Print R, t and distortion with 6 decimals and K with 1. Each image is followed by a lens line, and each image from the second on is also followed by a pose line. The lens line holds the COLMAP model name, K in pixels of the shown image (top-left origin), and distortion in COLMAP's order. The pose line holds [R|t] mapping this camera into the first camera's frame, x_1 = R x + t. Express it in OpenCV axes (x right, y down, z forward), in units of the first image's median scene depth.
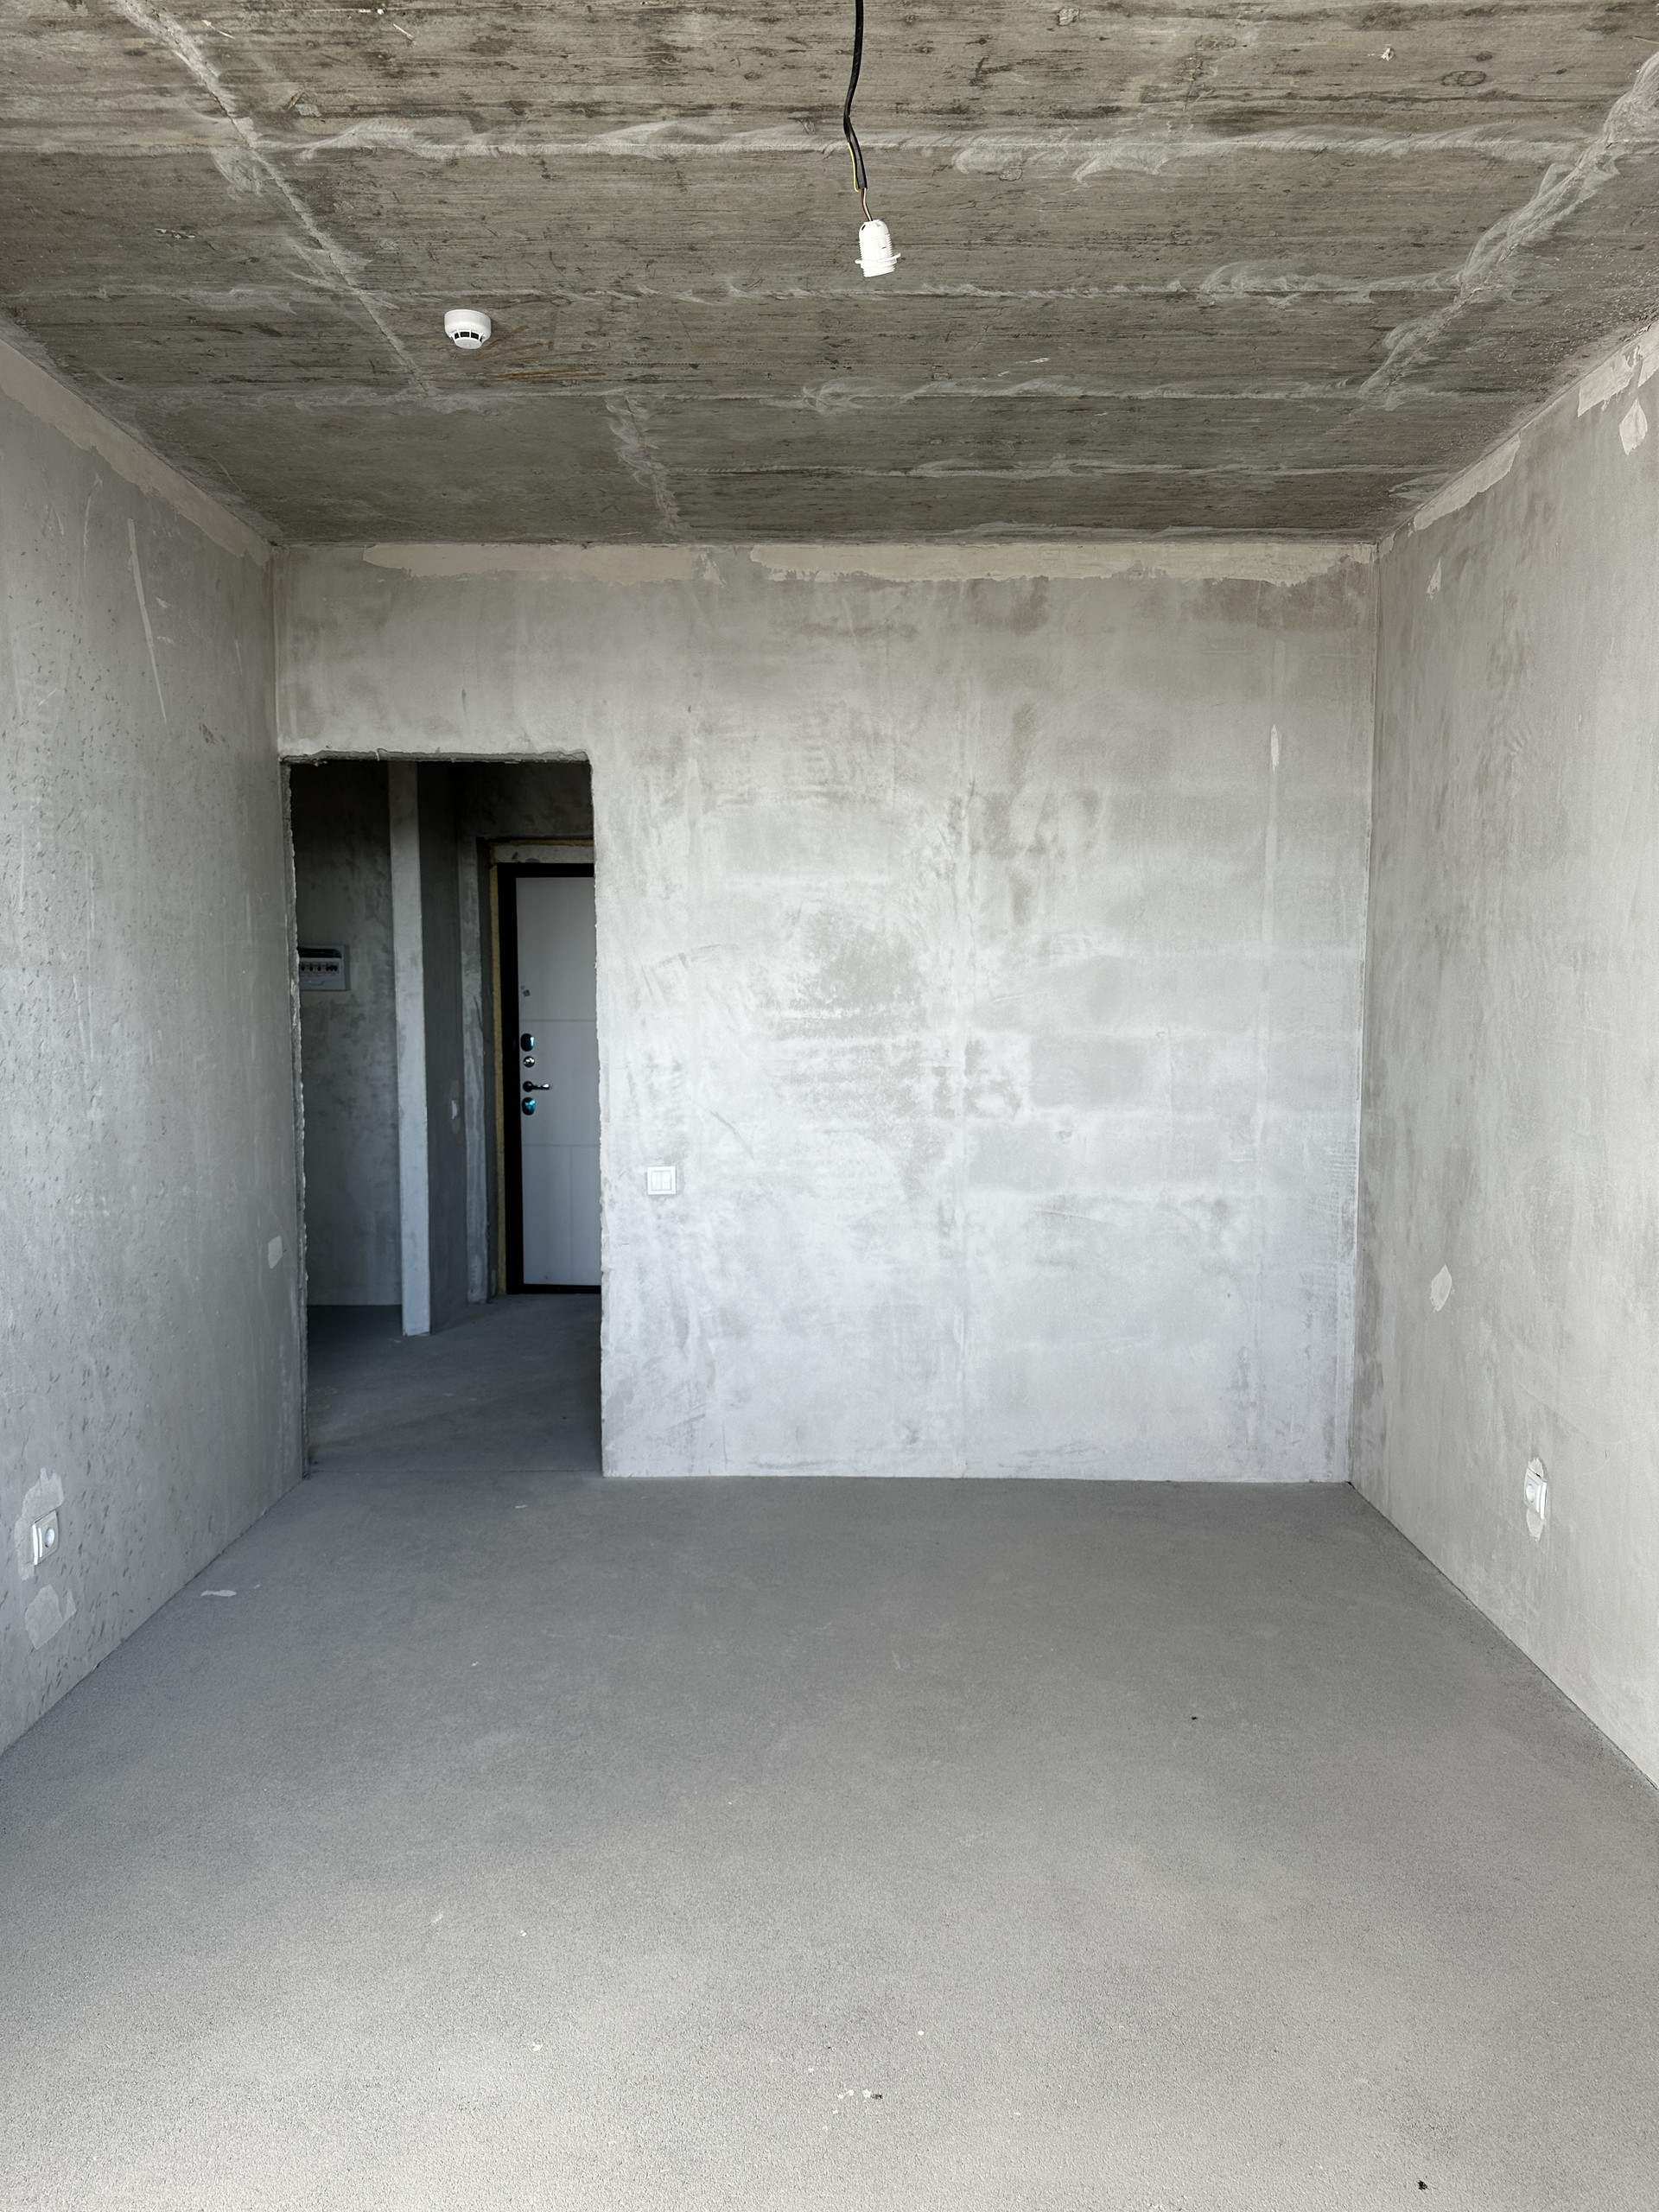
lens RADIAL K [[1567.0, 0, 862.8], [0, 1567.0, 1151.1], [0, 0, 1]] dist [0.016118, -0.008976]
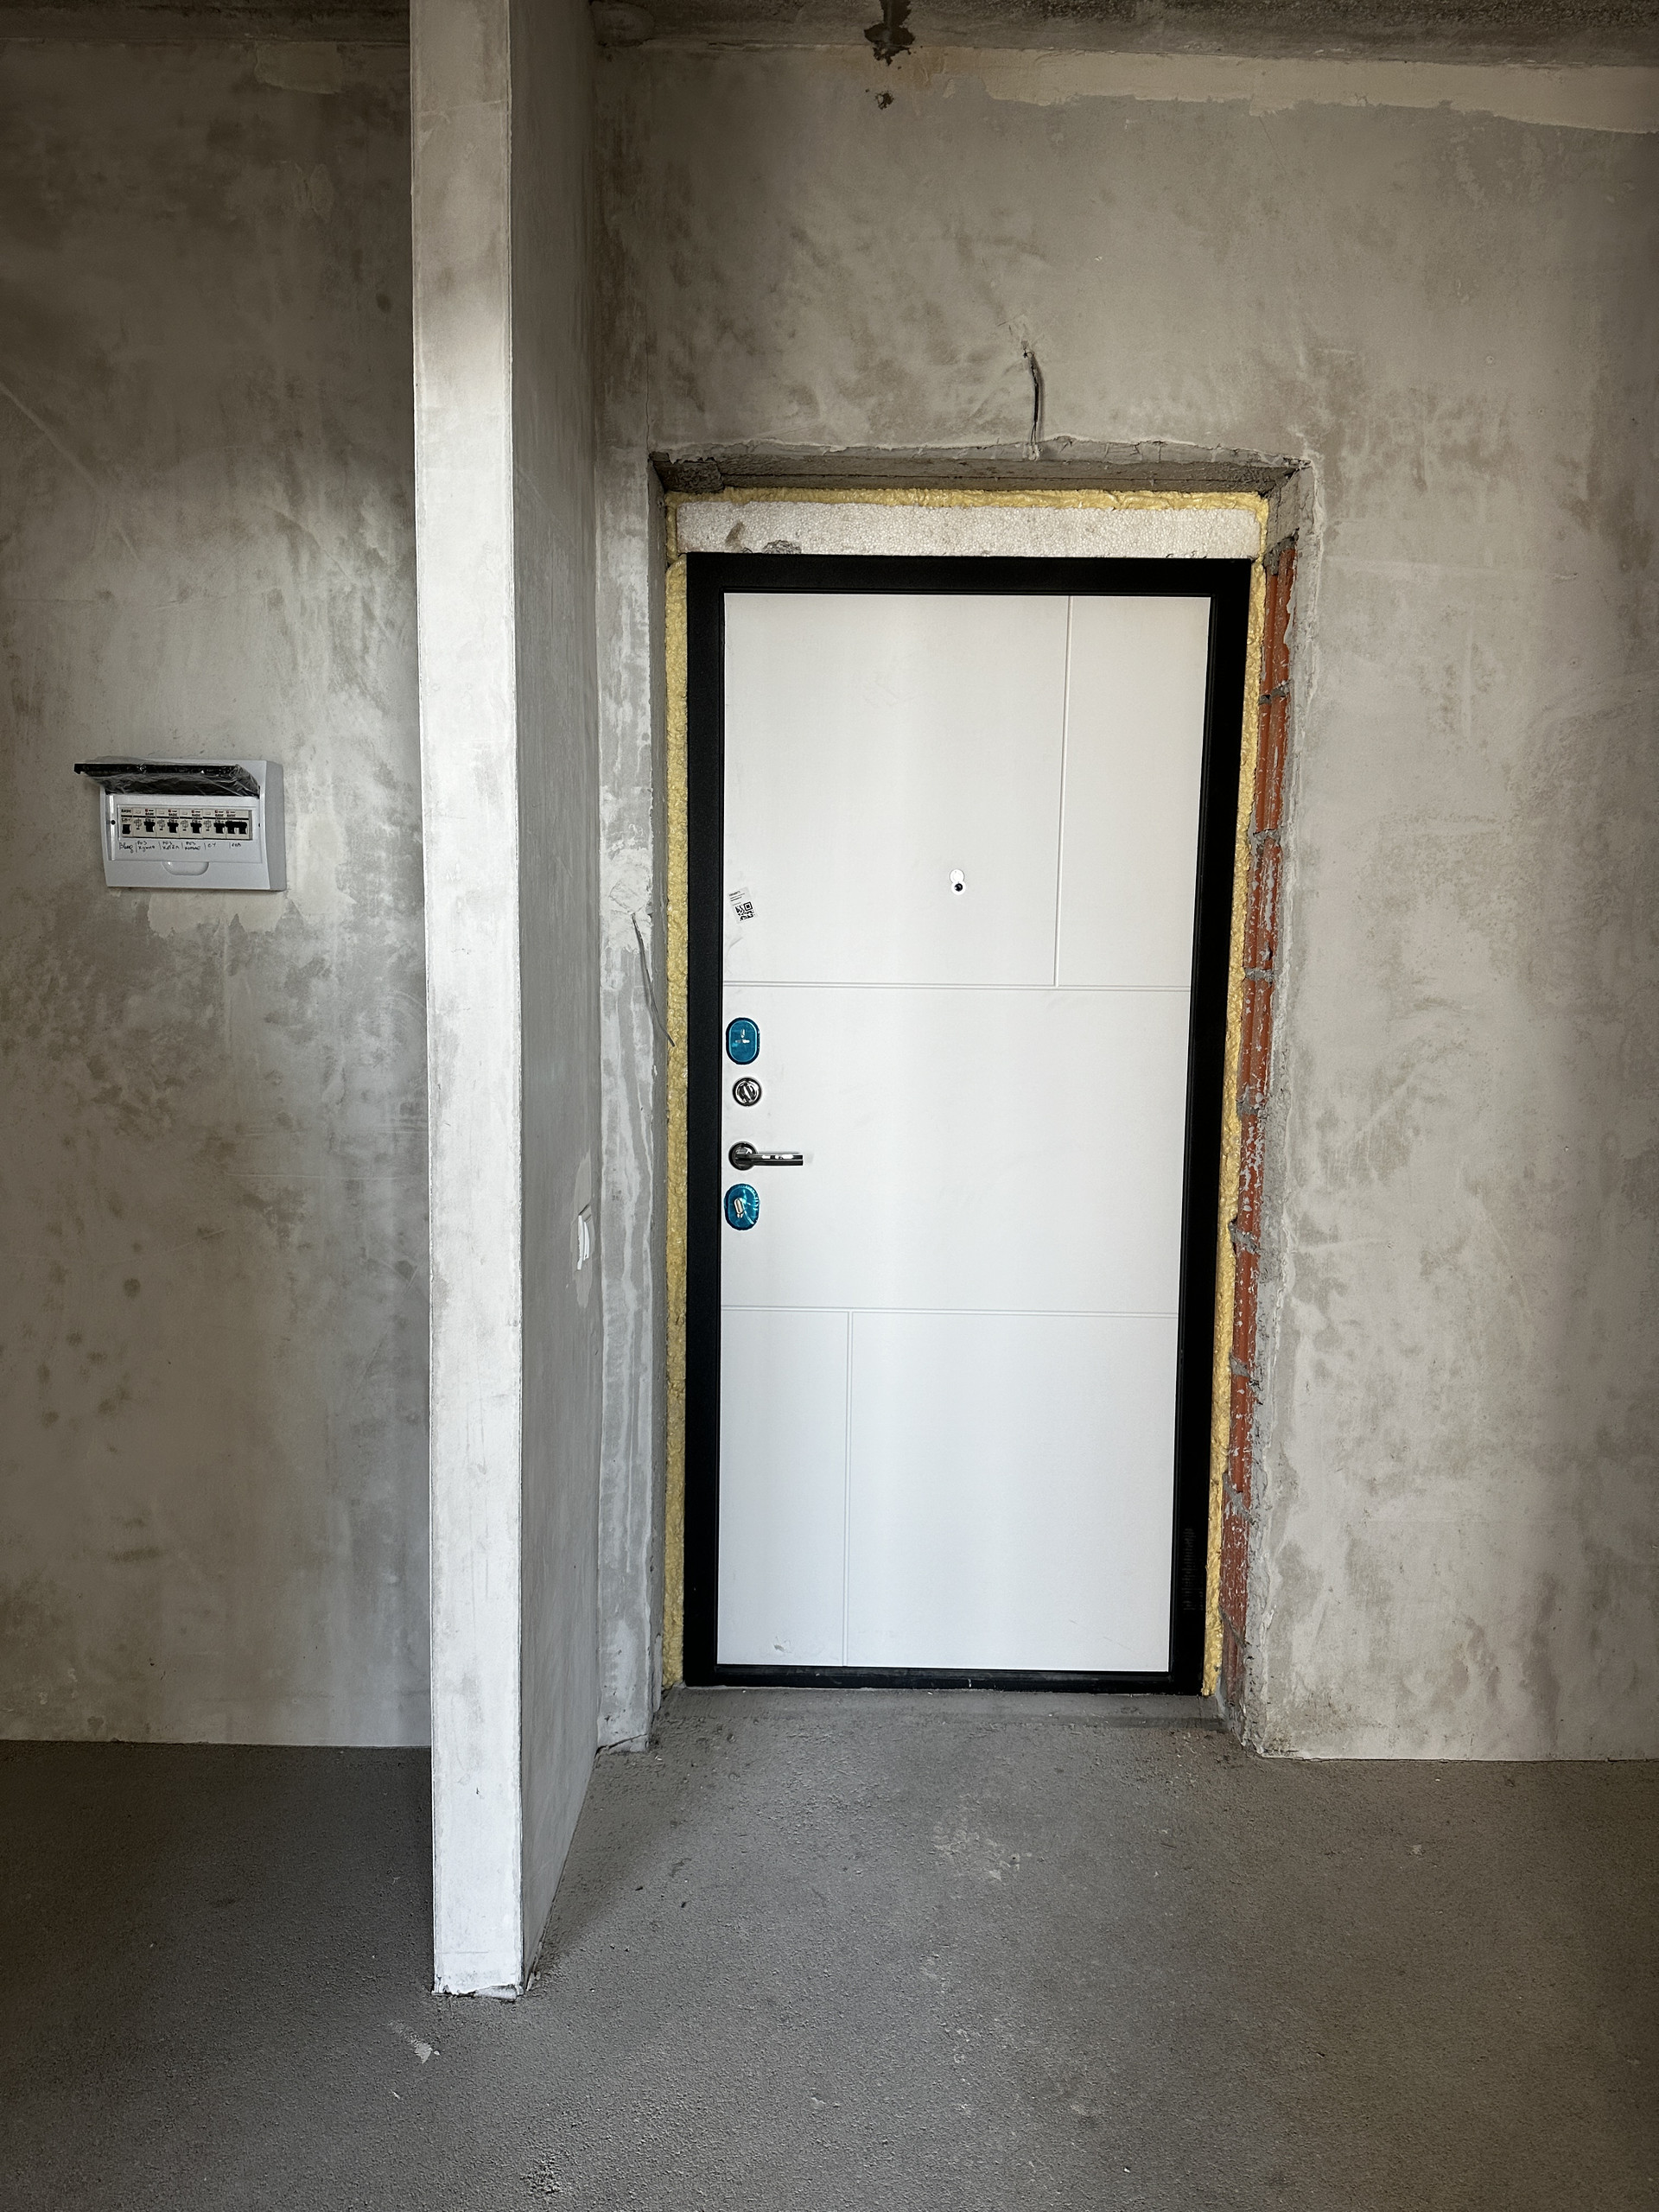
lens RADIAL K [[1567.0, 0, 798.5], [0, 1567.0, 1146.5], [0, 0, 1]] dist [0.016118, -0.008976]
pose [[0.999565, 0.016024, -0.024753, -0.200555], [-0.015432, 0.999595, 0.023916, -0.054949], [0.025127, -0.023523, 0.999407, 0.645269]]
